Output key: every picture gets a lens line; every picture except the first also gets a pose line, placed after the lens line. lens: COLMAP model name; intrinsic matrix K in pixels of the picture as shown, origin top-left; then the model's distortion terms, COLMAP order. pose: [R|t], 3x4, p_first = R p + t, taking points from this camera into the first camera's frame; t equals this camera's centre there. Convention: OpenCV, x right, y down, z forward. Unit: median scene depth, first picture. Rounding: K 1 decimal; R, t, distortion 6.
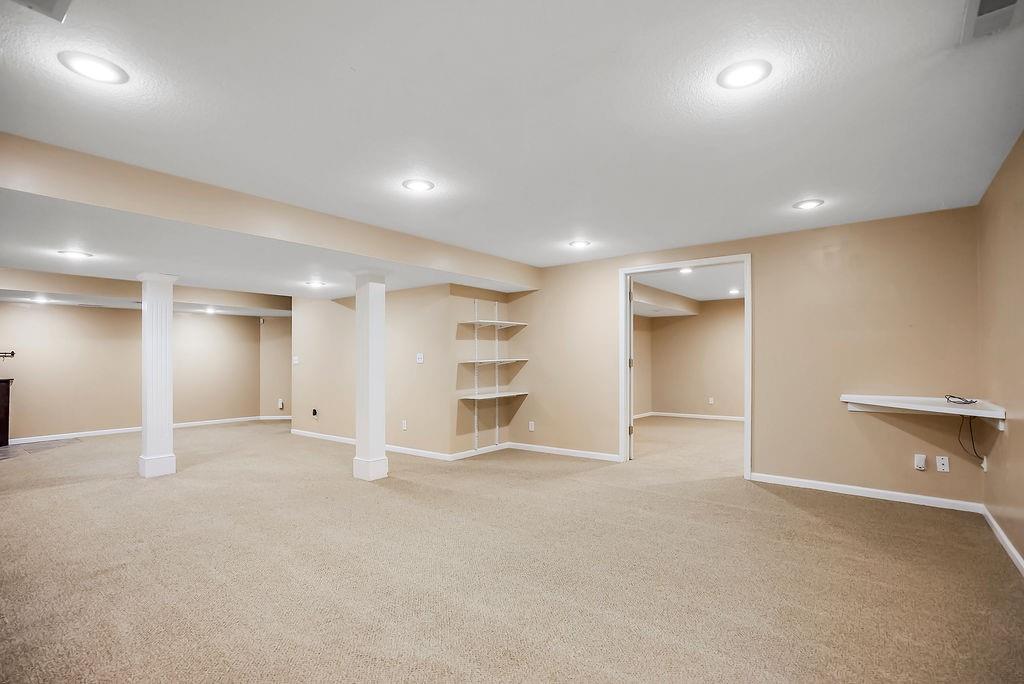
lens RADIAL K [[476.9, 0, 503.2], [0, 476.9, 351.6], [0, 0, 1]] dist [-0.023667, 0.001311]
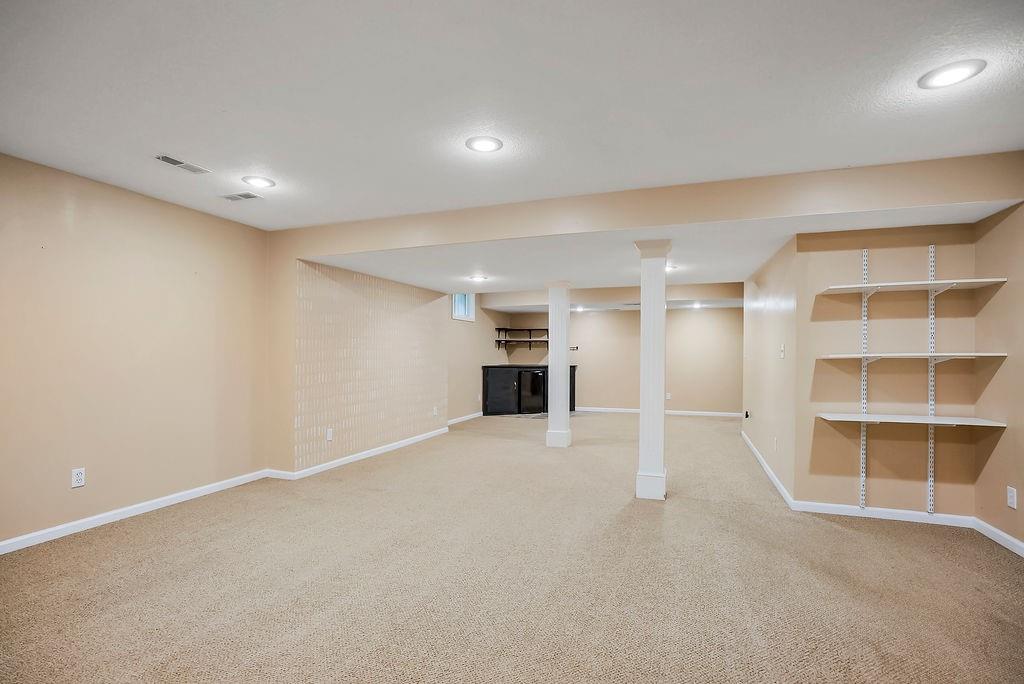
lens RADIAL K [[476.9, 0, 510.3], [0, 476.9, 348.1], [0, 0, 1]] dist [-0.023667, 0.001311]
pose [[0.334236, -0.005882, -0.942471, 0.323280], [0.012781, 0.999917, -0.001708, 0.005618], [0.942403, -0.011475, 0.334284, 0.383119]]
